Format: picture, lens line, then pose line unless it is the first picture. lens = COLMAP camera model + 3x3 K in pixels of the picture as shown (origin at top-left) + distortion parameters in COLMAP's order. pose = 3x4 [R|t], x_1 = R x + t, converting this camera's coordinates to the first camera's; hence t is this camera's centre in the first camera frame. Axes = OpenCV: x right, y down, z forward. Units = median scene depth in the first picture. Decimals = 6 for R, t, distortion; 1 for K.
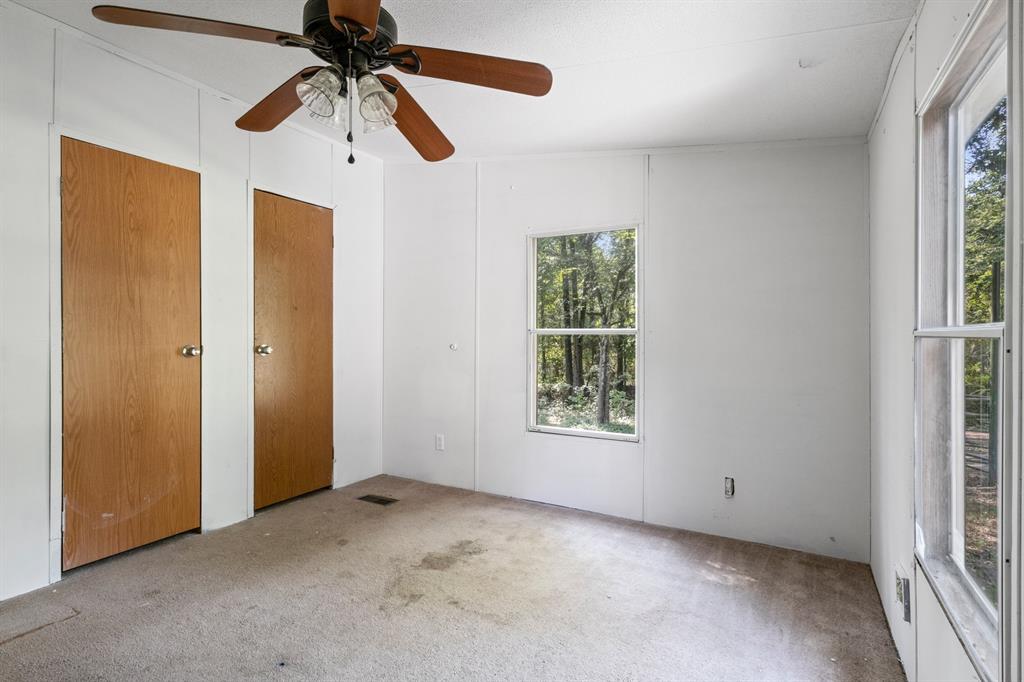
lens RADIAL K [[515.2, 0, 508.3], [0, 515.2, 338.3], [0, 0, 1]] dist [0.016052, 0.000009]
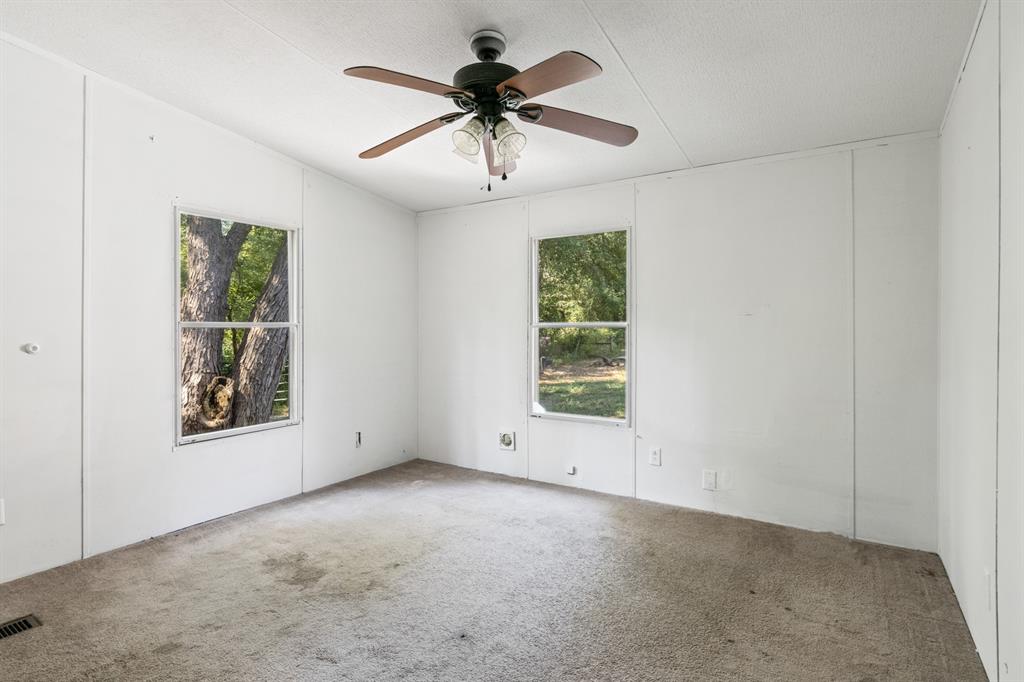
lens RADIAL K [[516.8, 0, 513.5], [0, 516.8, 333.0], [0, 0, 1]] dist [-0.004194, -0.000837]
pose [[0.070557, -0.015596, 0.997386, -0.923618], [0.013003, 0.999807, 0.014714, -0.006050], [-0.997423, 0.011931, 0.070746, 0.509457]]
